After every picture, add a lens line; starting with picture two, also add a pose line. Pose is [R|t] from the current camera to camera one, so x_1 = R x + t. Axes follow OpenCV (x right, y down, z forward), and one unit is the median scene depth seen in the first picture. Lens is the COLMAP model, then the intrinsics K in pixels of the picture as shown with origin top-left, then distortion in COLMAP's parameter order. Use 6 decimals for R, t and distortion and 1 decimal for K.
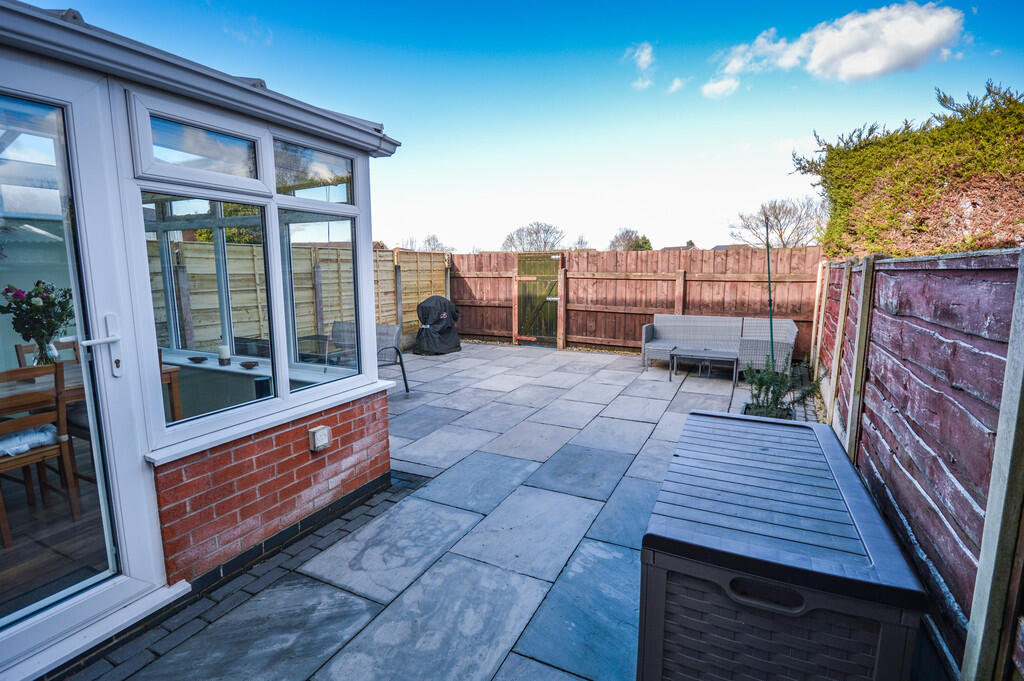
lens RADIAL K [[500.9, 0, 510.4], [0, 500.9, 343.7], [0, 0, 1]] dist [-0.001522, -0.002486]
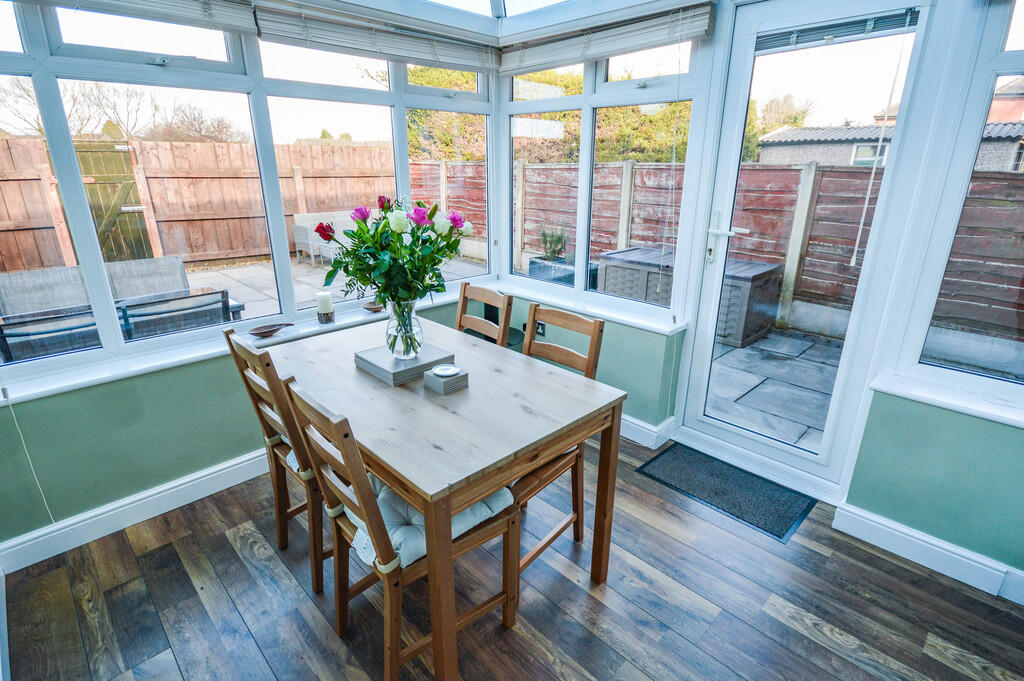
lens RADIAL K [[500.9, 0, 511.7], [0, 500.9, 337.3], [0, 0, 1]] dist [-0.001522, -0.002486]
pose [[0.320885, -0.306695, 0.896086, -0.480239], [0.139446, 0.951107, 0.275591, -0.036658], [-0.936796, 0.036523, 0.347963, 0.253884]]
